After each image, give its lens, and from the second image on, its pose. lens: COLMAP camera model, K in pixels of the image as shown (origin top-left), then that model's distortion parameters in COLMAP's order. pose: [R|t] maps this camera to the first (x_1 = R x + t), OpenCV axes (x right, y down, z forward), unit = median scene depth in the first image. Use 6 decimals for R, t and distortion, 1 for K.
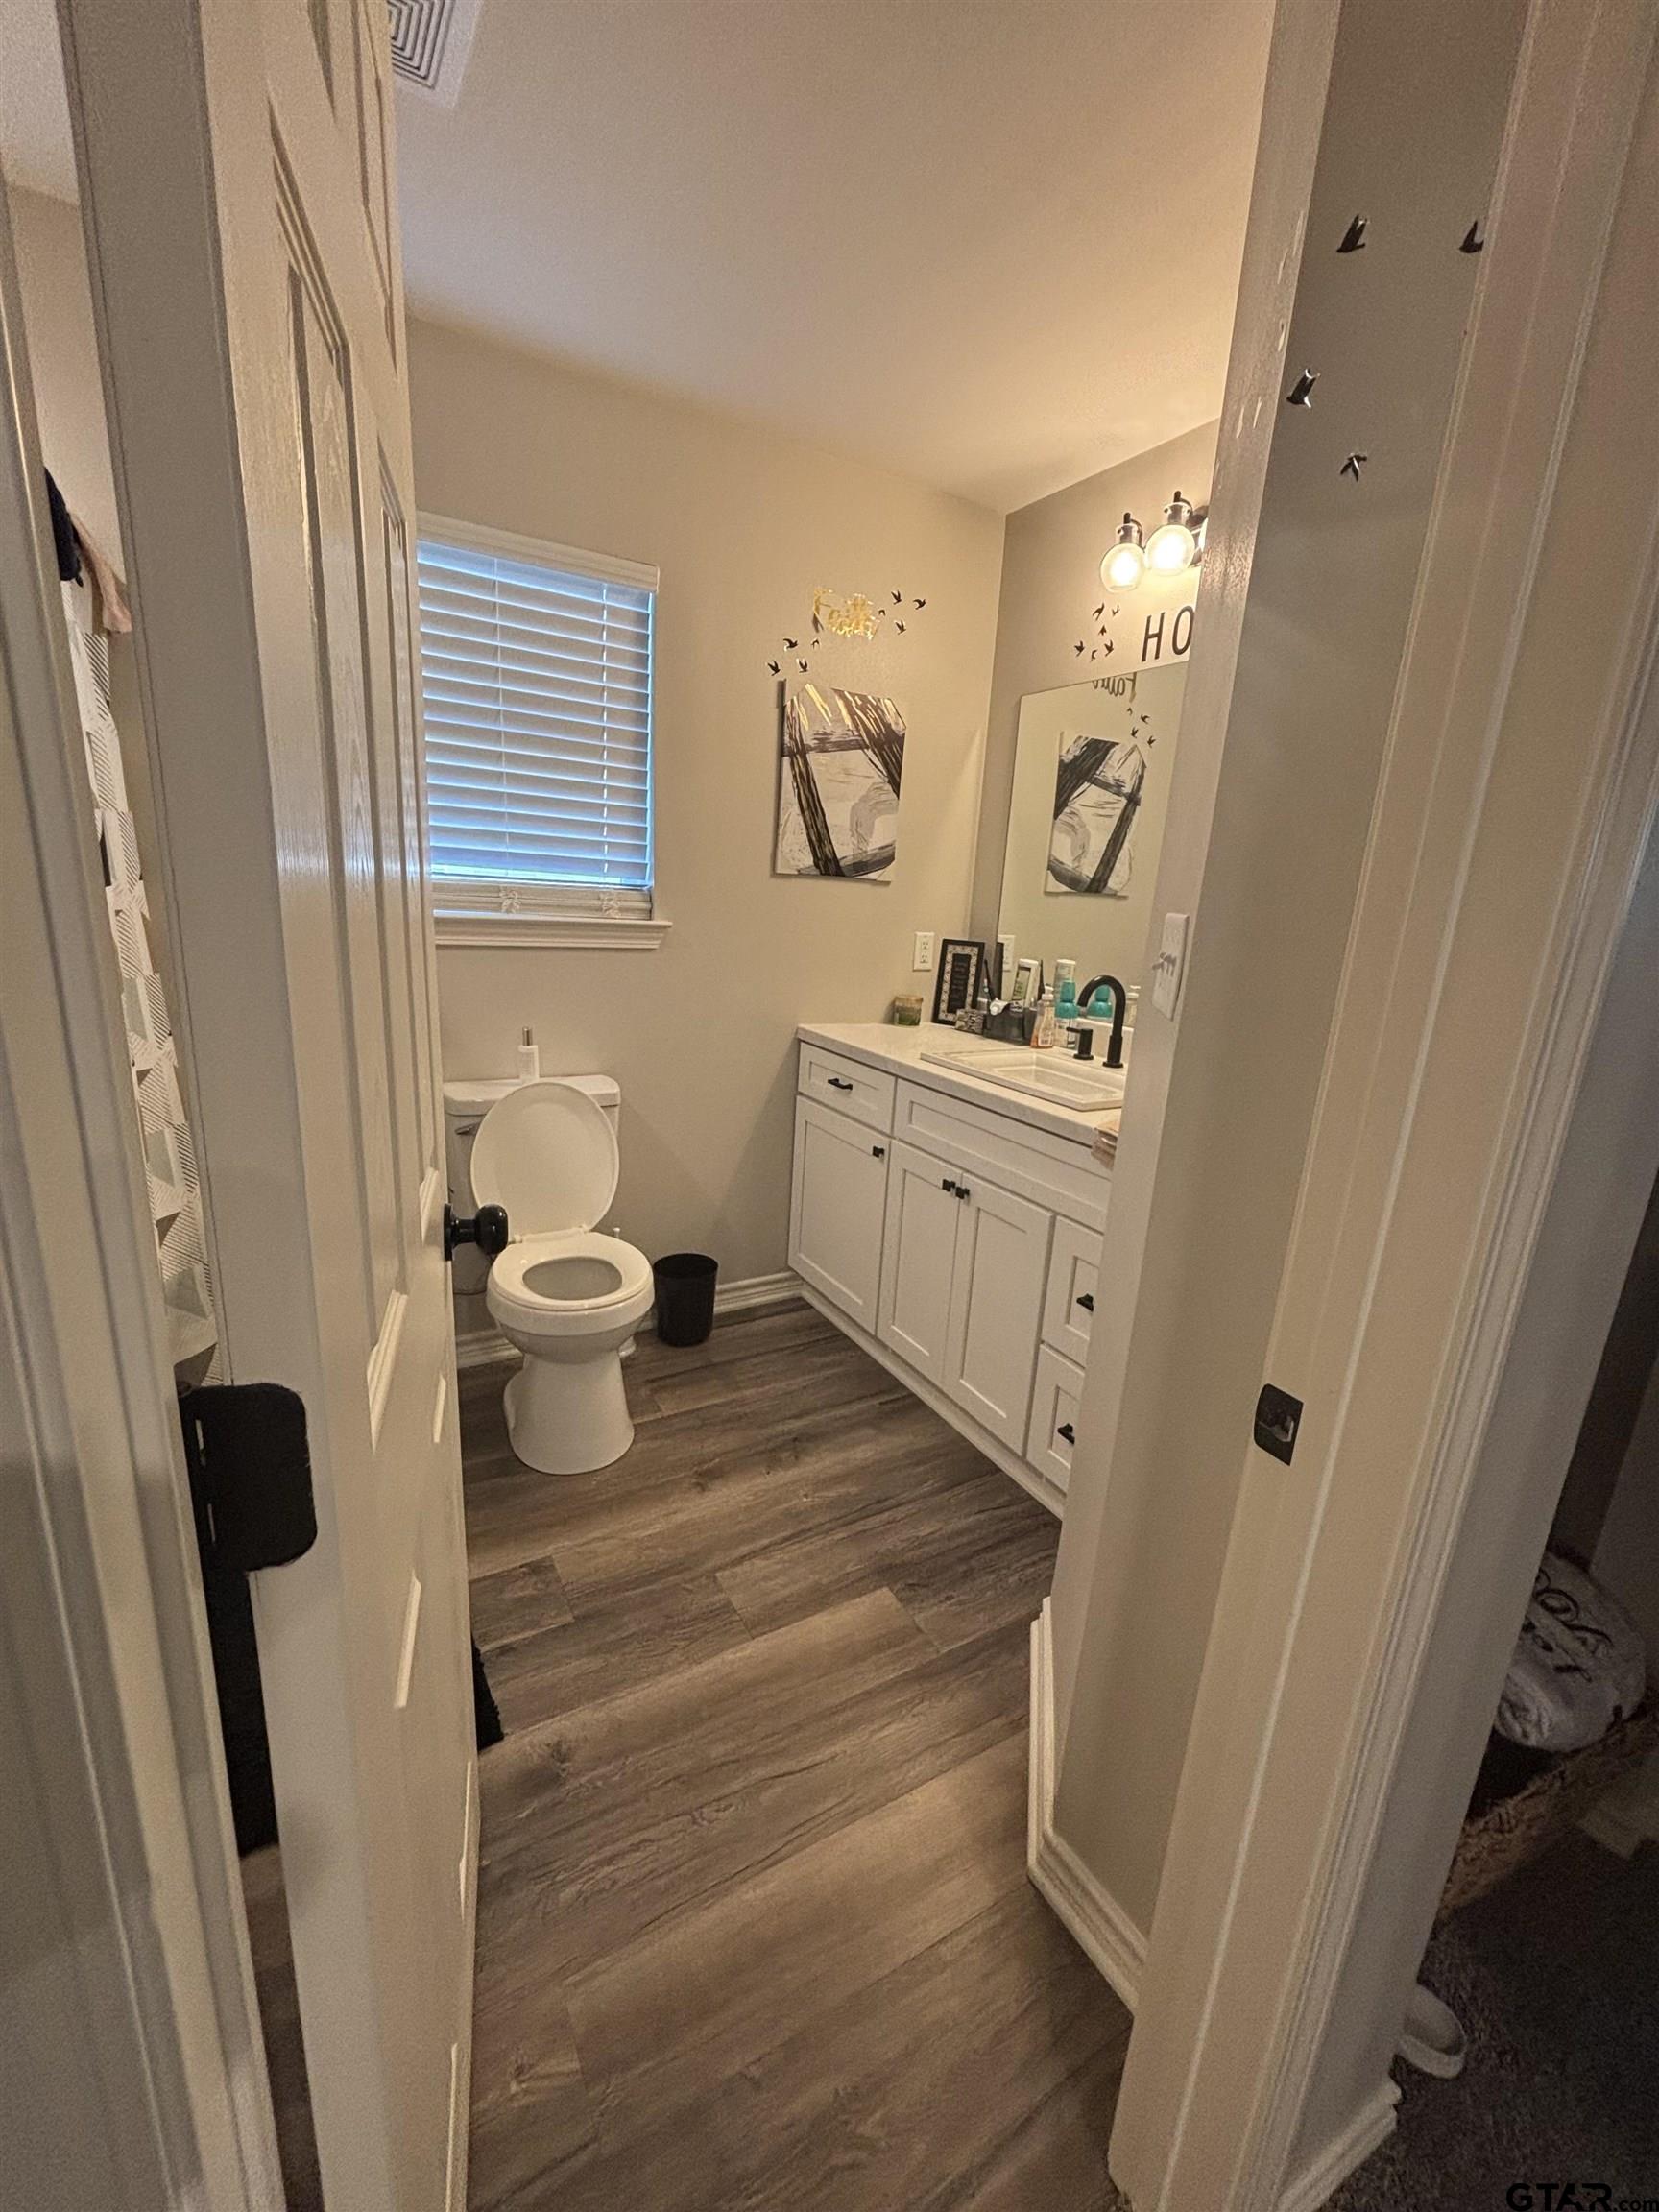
lens RADIAL K [[902.2, 0, 821.2], [0, 902.2, 1112.4], [0, 0, 1]] dist [0.007990, -0.001675]
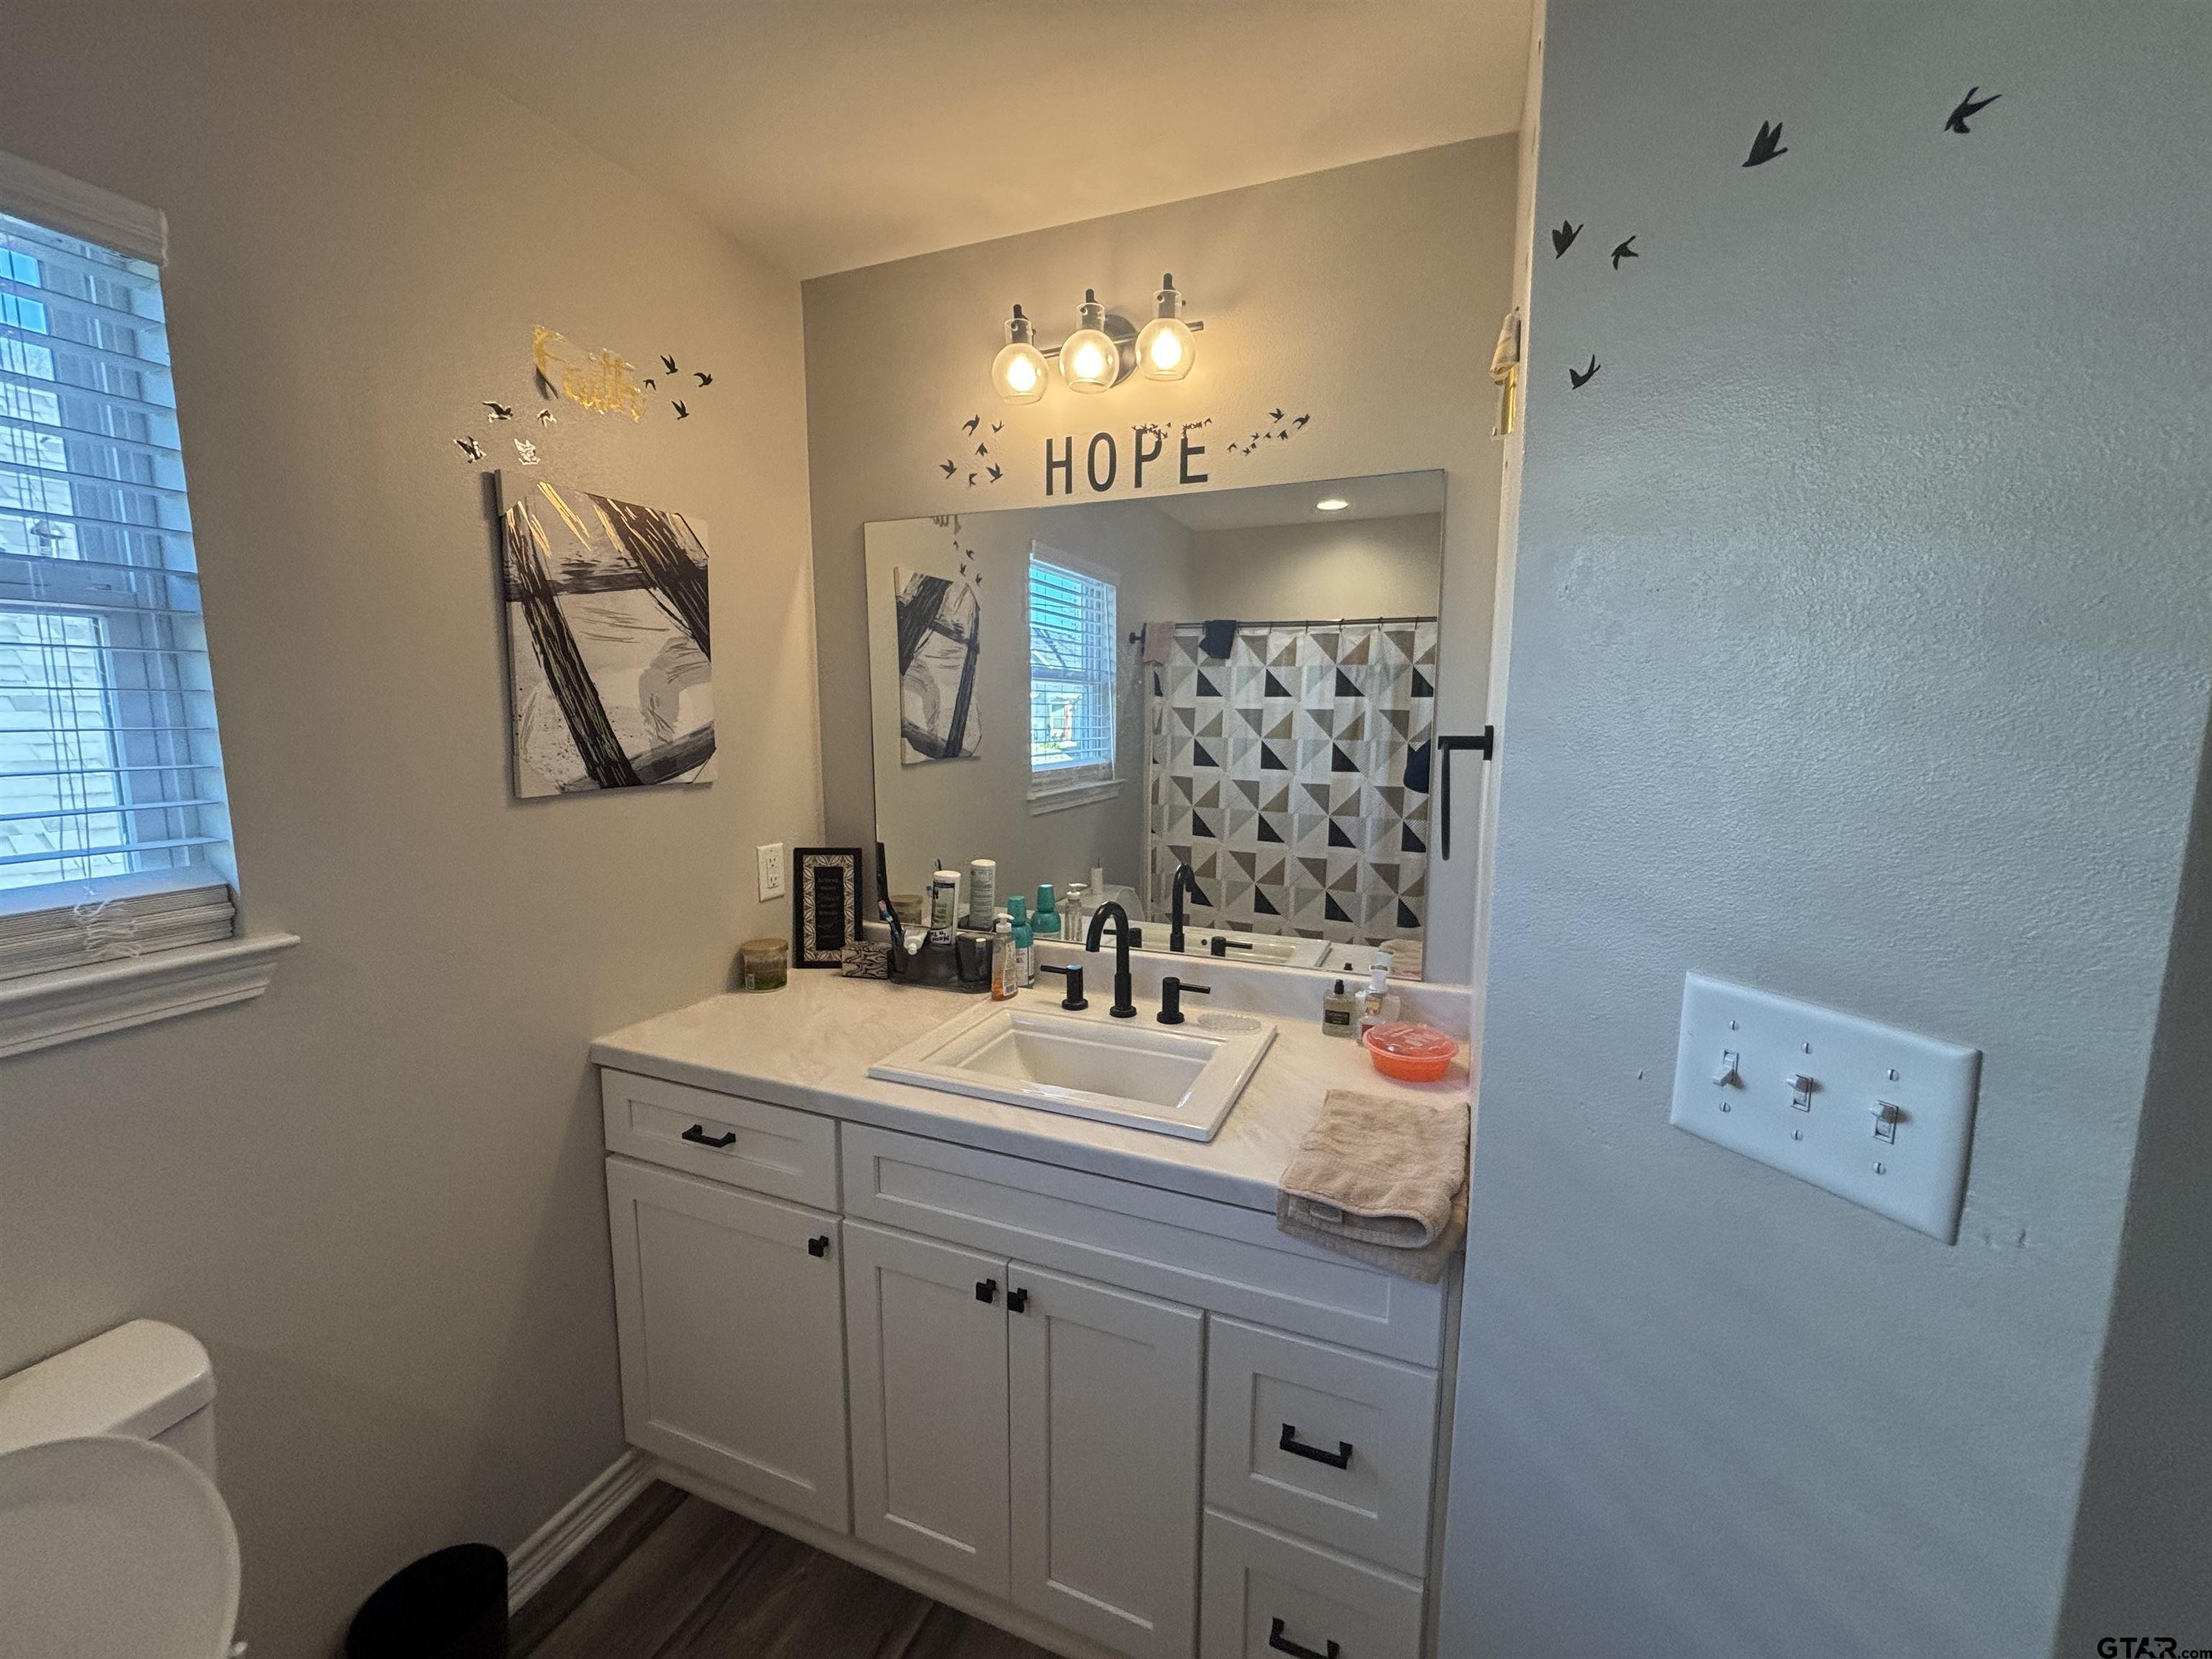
lens RADIAL K [[902.2, 0, 1104.4], [0, 902.2, 822.7], [0, 0, 1]] dist [0.007990, -0.001675]
pose [[0.795210, -0.134741, 0.591174, -0.094788], [0.193877, 0.980314, -0.037357, -0.156851], [-0.574502, 0.144322, 0.805679, 0.333852]]
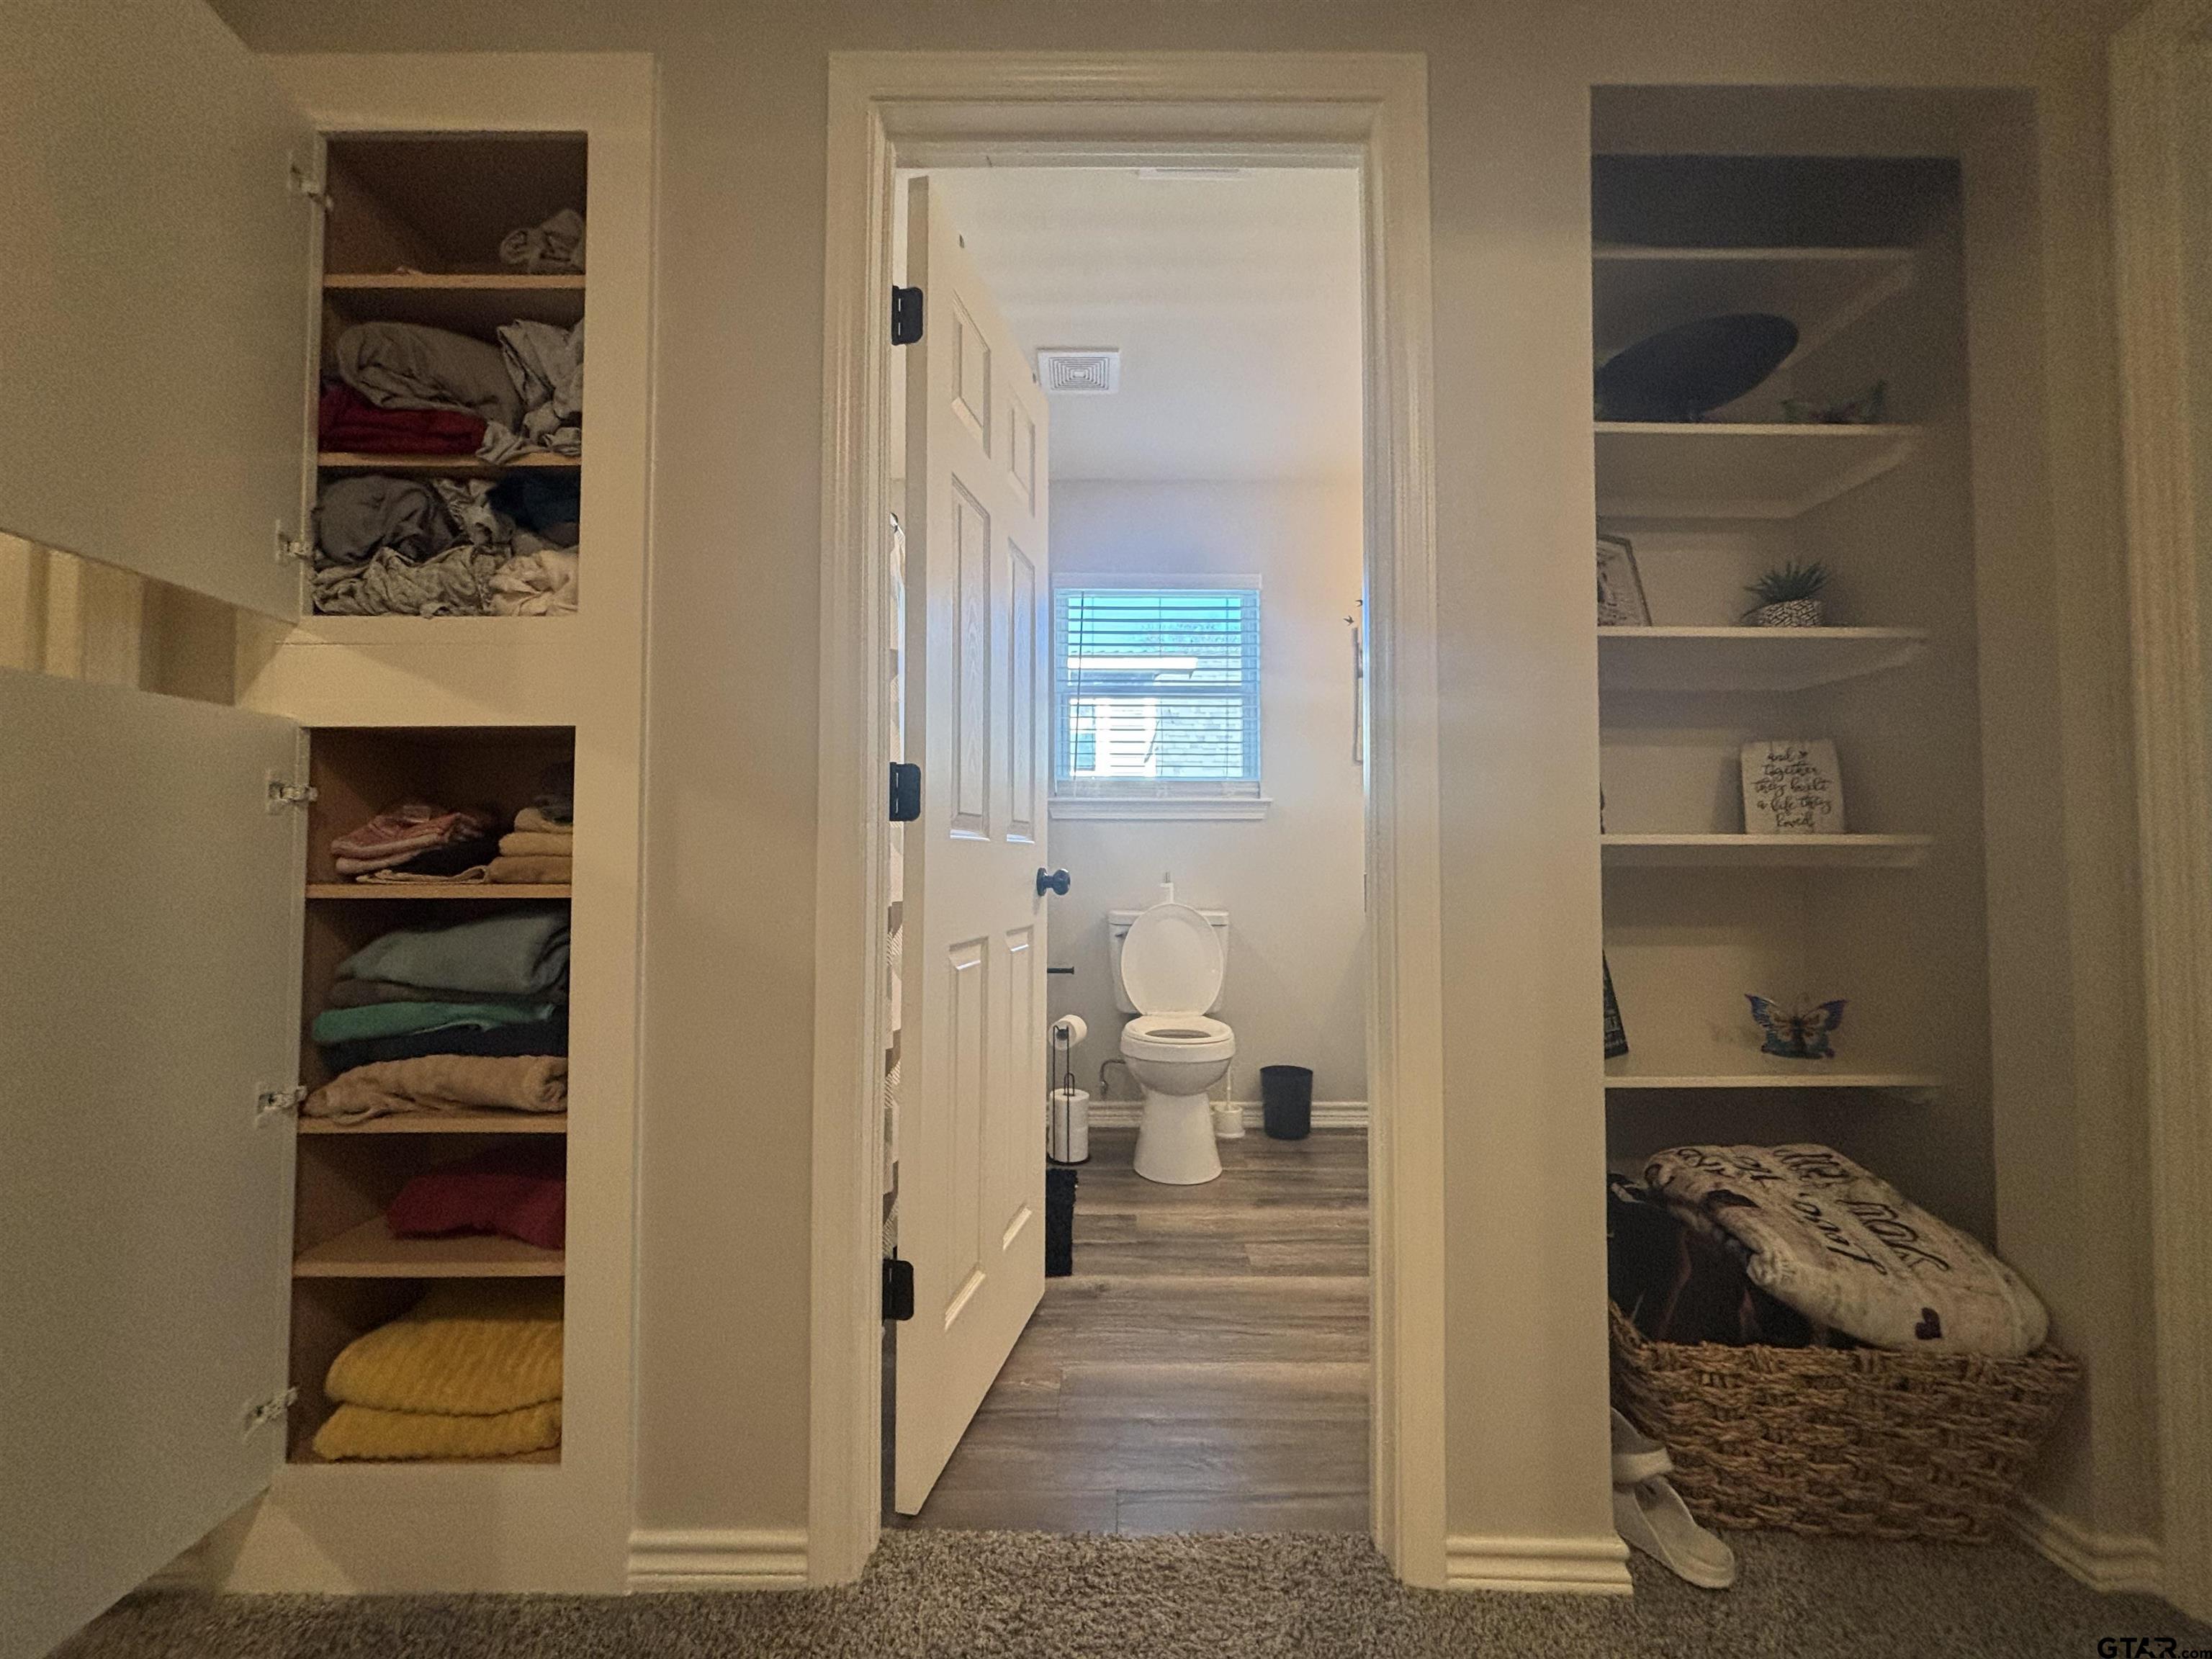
lens RADIAL K [[902.2, 0, 1106.1], [0, 902.2, 828.3], [0, 0, 1]] dist [0.007990, -0.001675]
pose [[0.864705, -0.070978, -0.497241, 0.273143], [-0.080891, 0.957364, -0.277328, 0.216961], [0.495724, 0.280030, 0.822095, -0.226879]]
